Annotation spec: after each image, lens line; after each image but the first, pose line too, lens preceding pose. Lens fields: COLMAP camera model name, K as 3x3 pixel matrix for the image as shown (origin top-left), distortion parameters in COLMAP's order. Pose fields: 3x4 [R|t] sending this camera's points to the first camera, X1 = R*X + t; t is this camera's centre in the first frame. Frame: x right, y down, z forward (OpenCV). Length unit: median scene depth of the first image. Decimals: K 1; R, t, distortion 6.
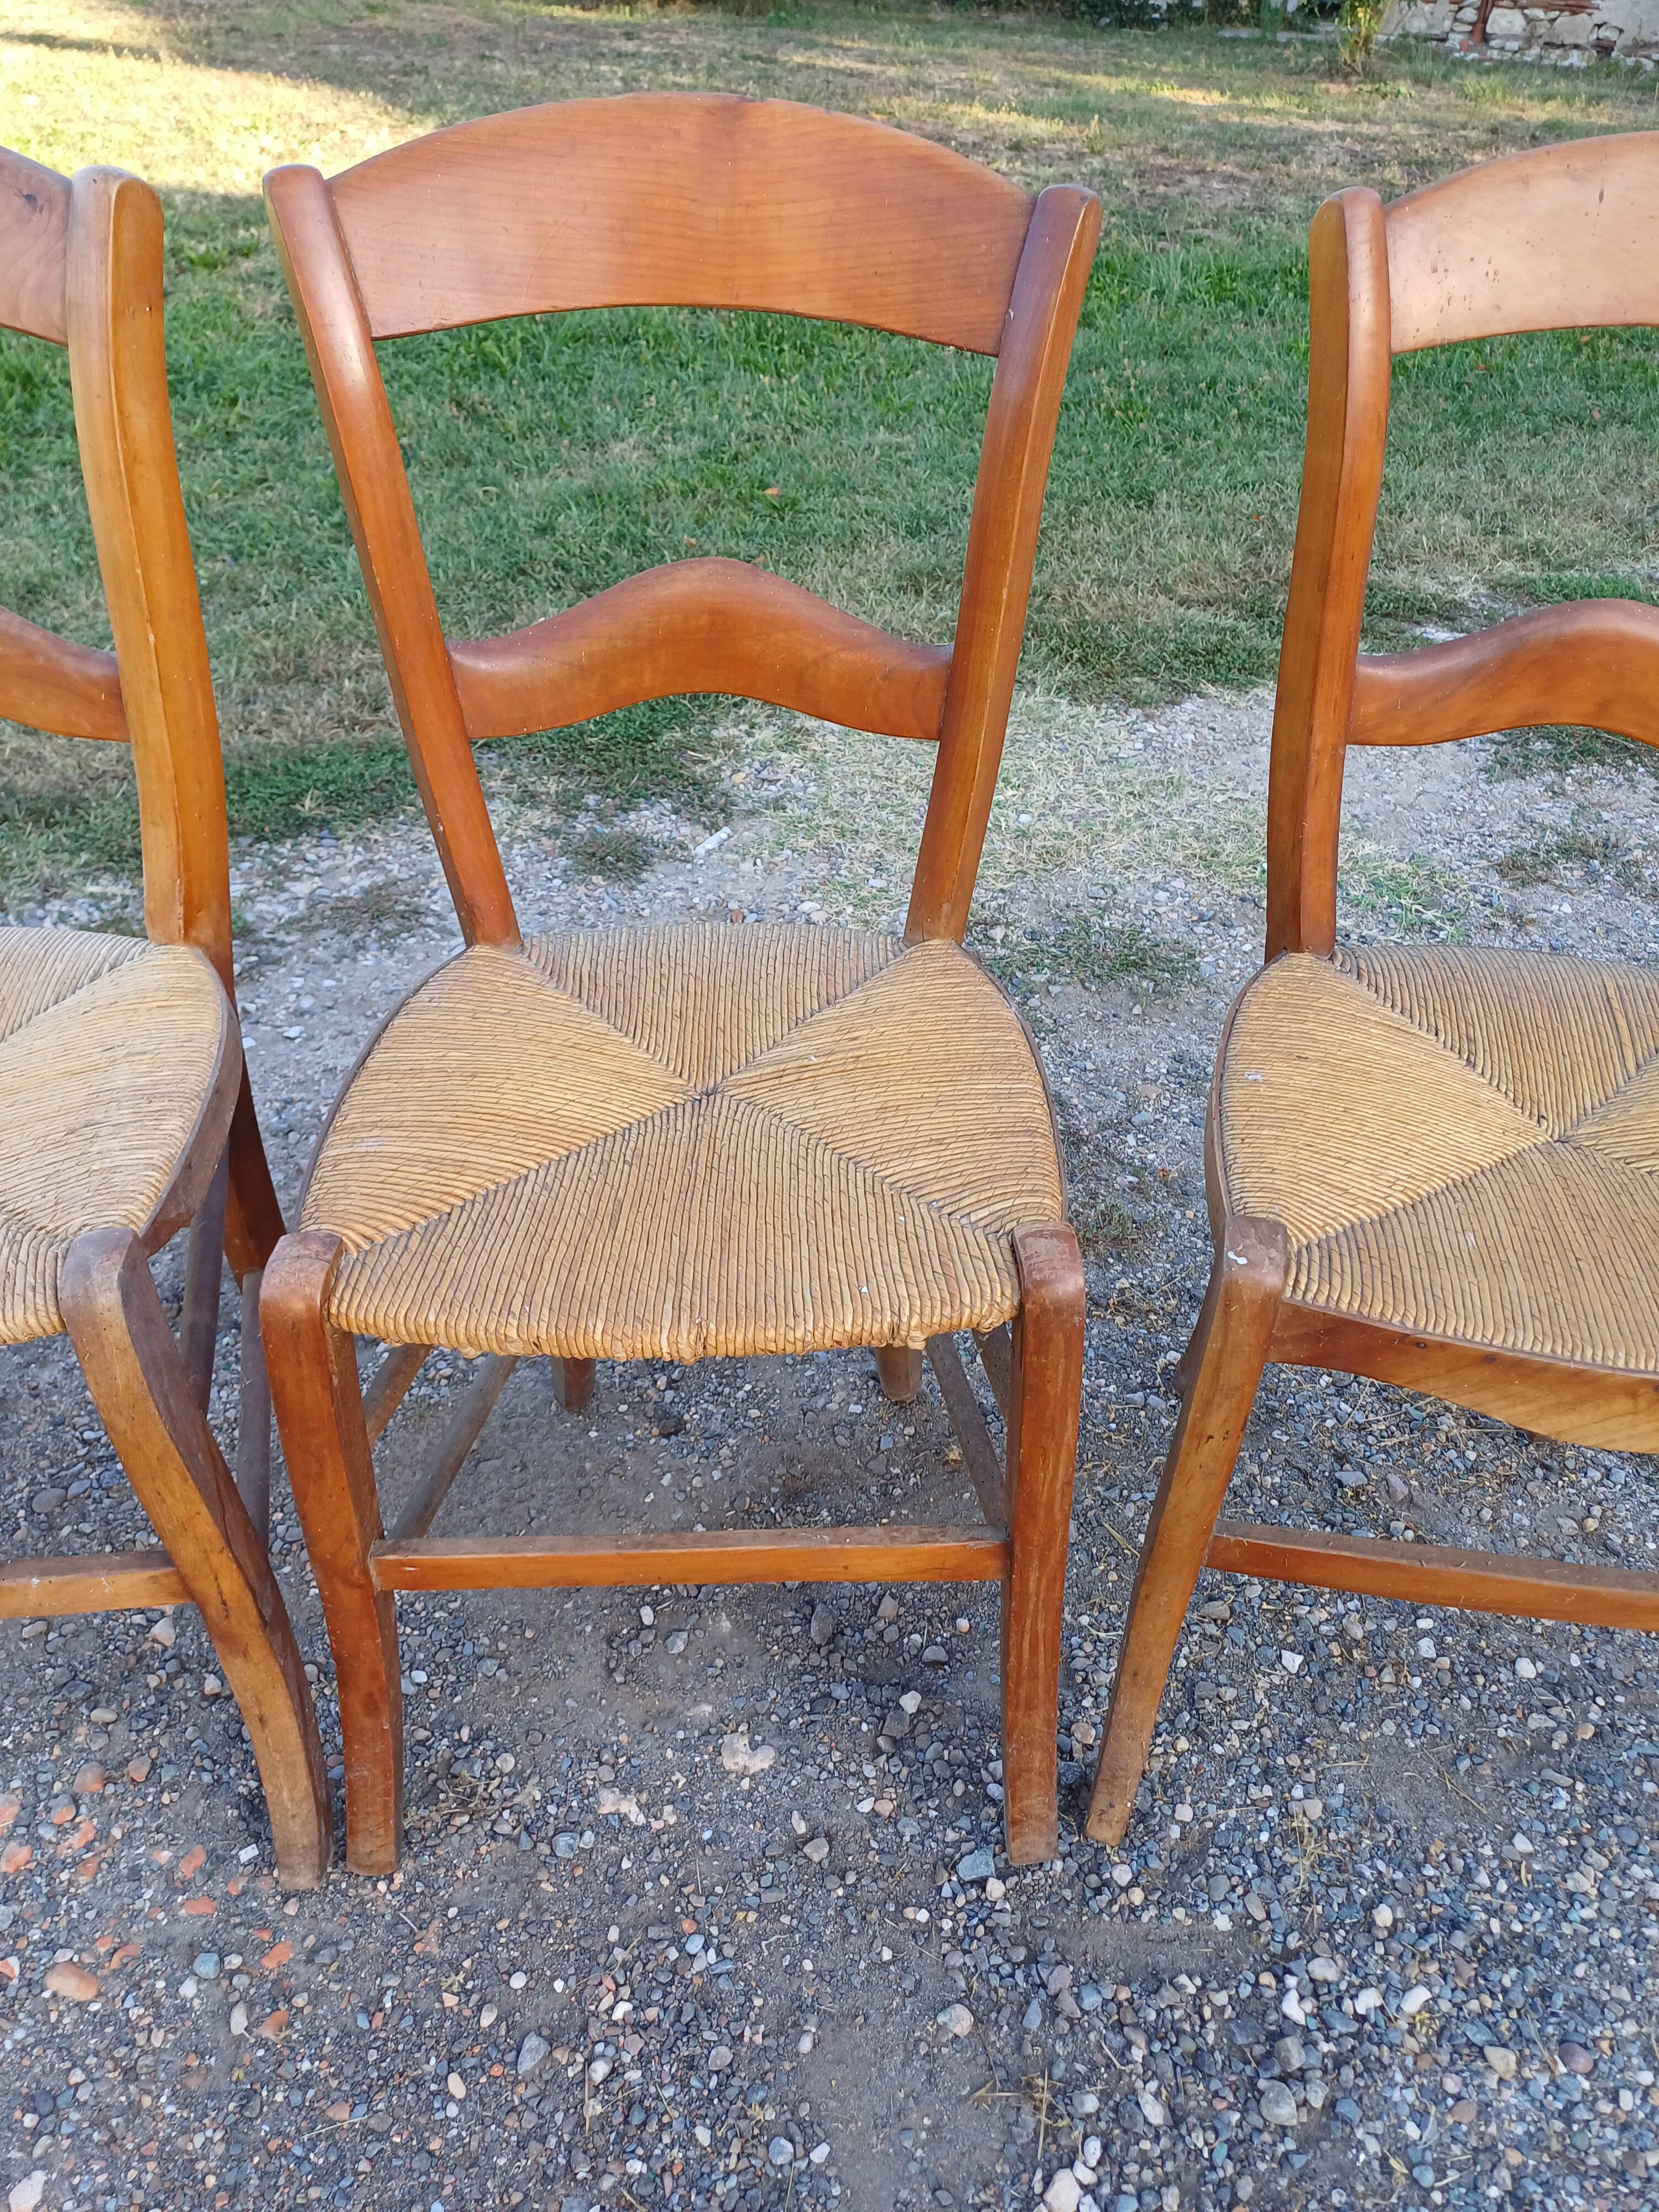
lens RADIAL K [[1625.1, 0, 850.6], [0, 1625.1, 1114.6], [0, 0, 1]] dist [0.071774, -0.057421]
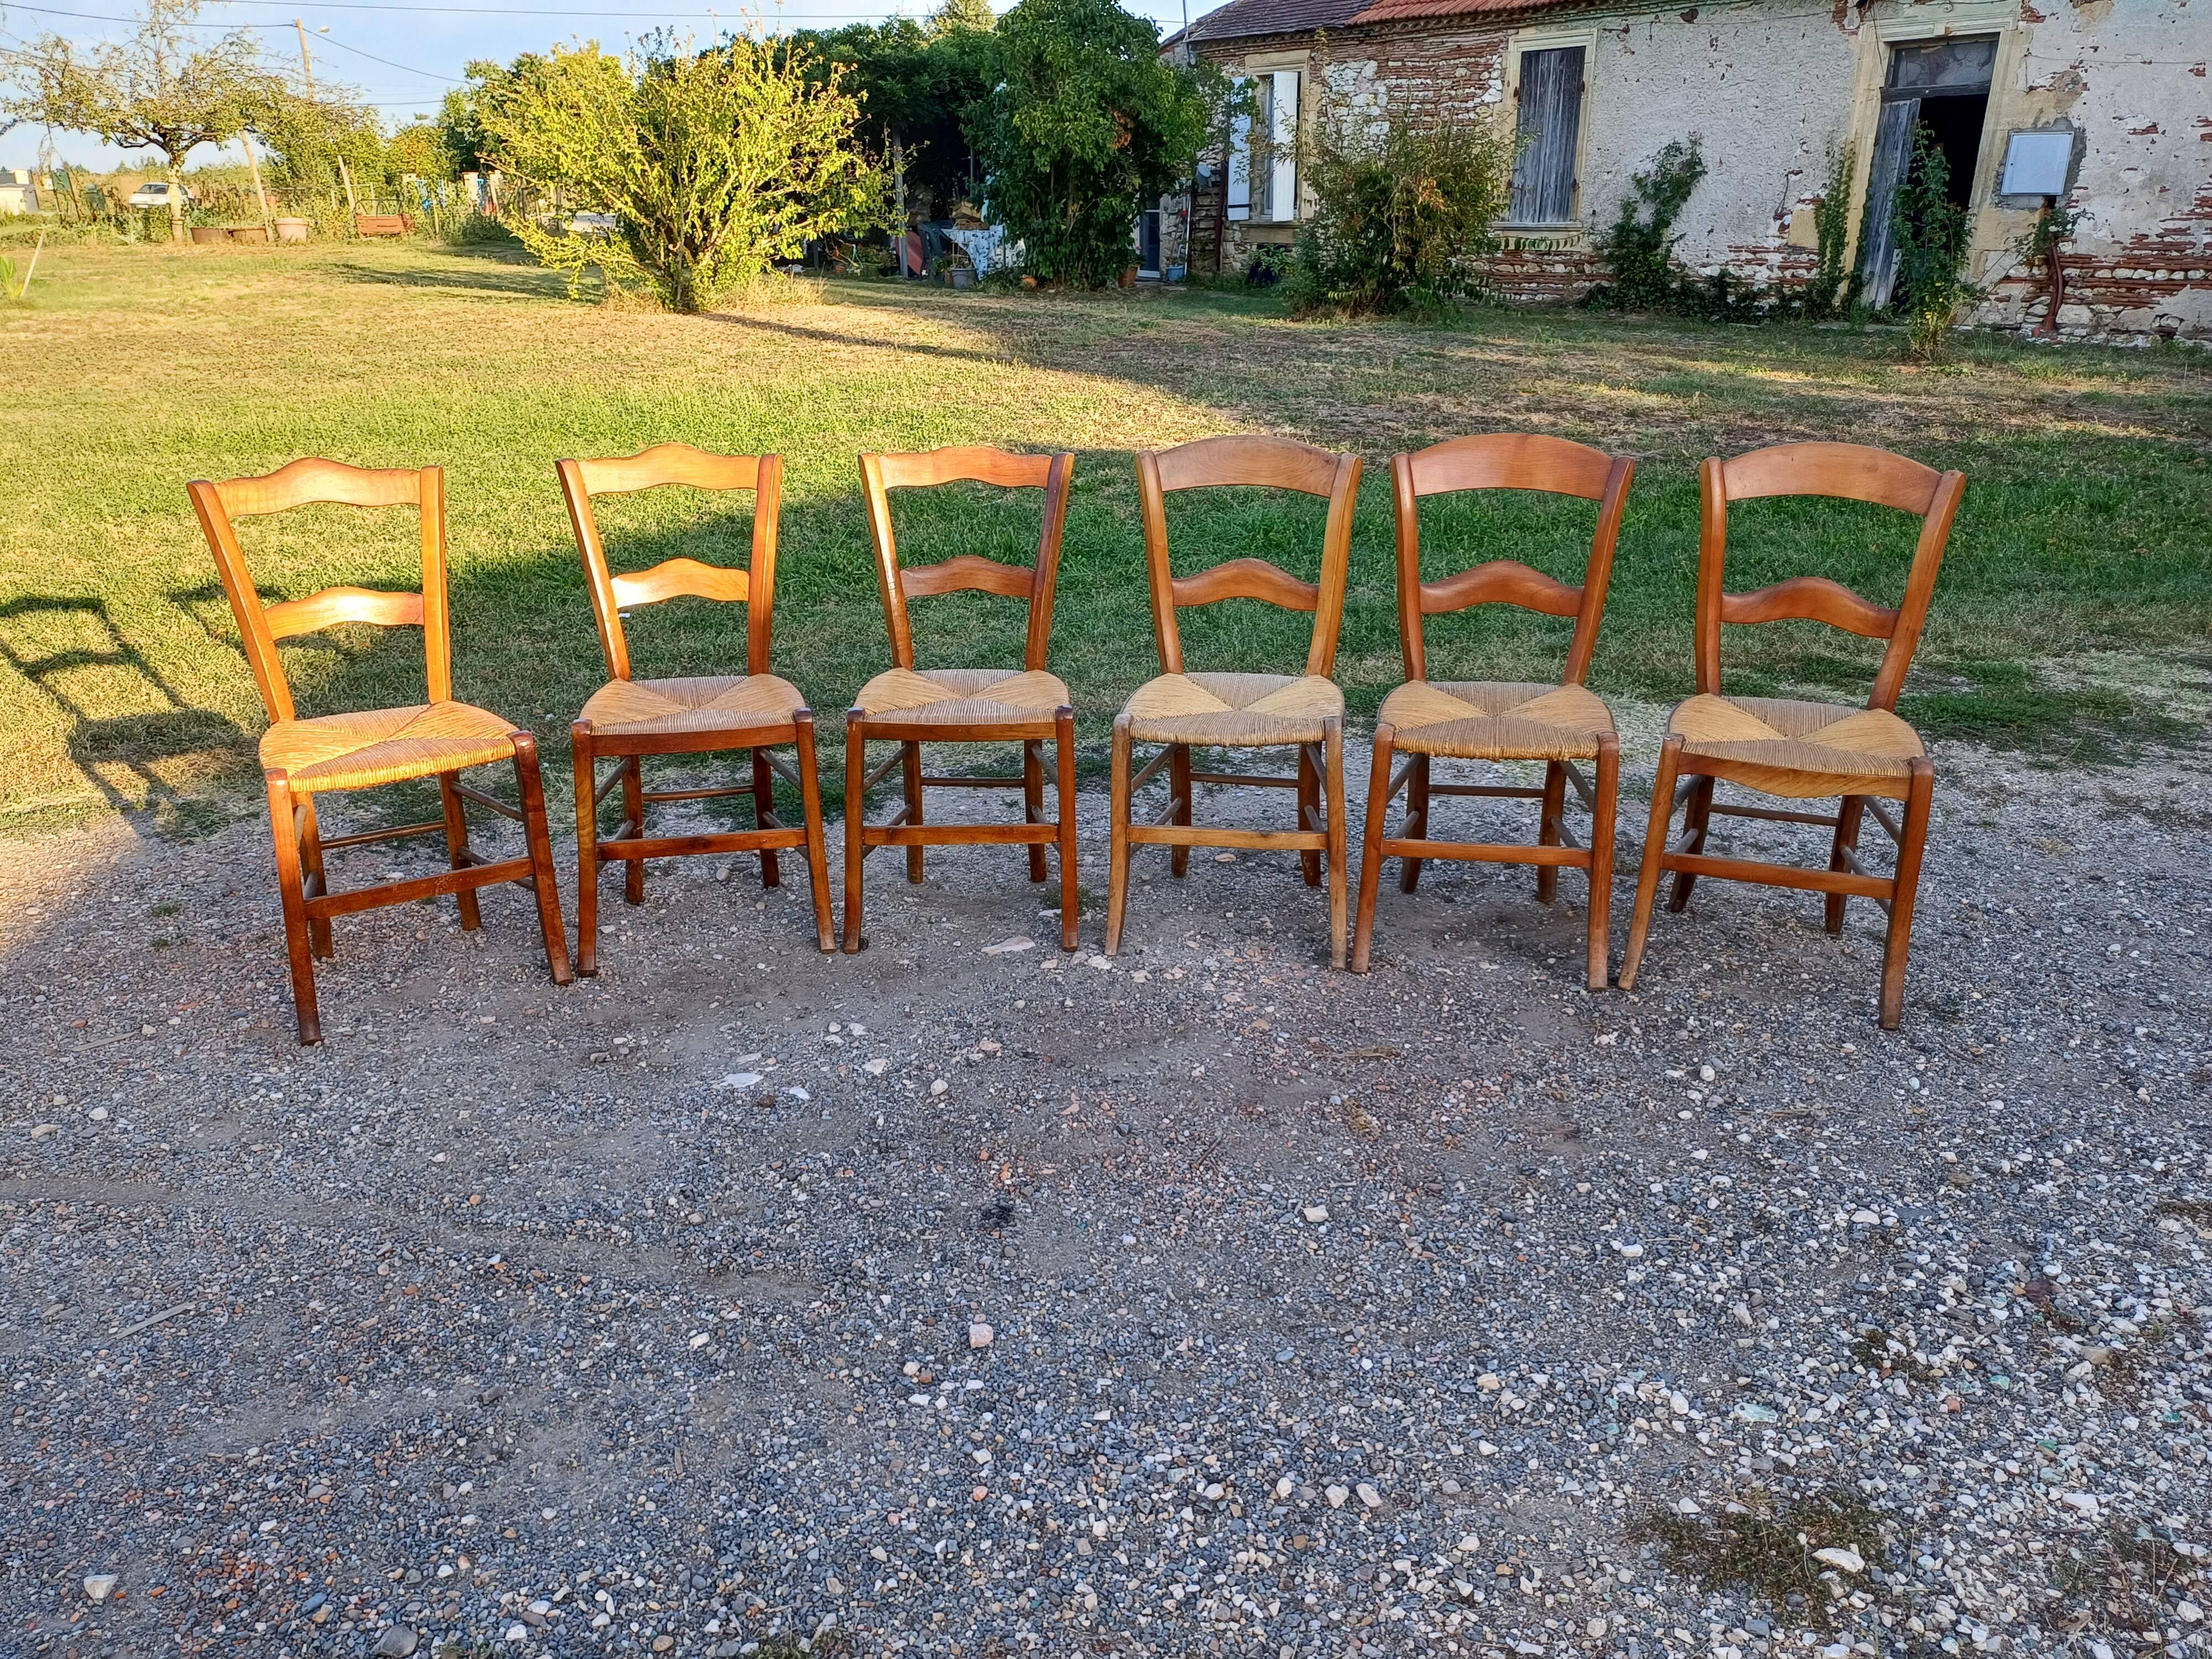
lens RADIAL K [[1625.1, 0, 1094.7], [0, 1625.1, 830.3], [0, 0, 1]] dist [0.071774, -0.057421]
pose [[0.974800, 0.055196, -0.216143, -0.104203], [-0.111669, 0.959509, -0.258596, 0.774168], [0.193118, 0.276216, 0.941494, -1.438647]]
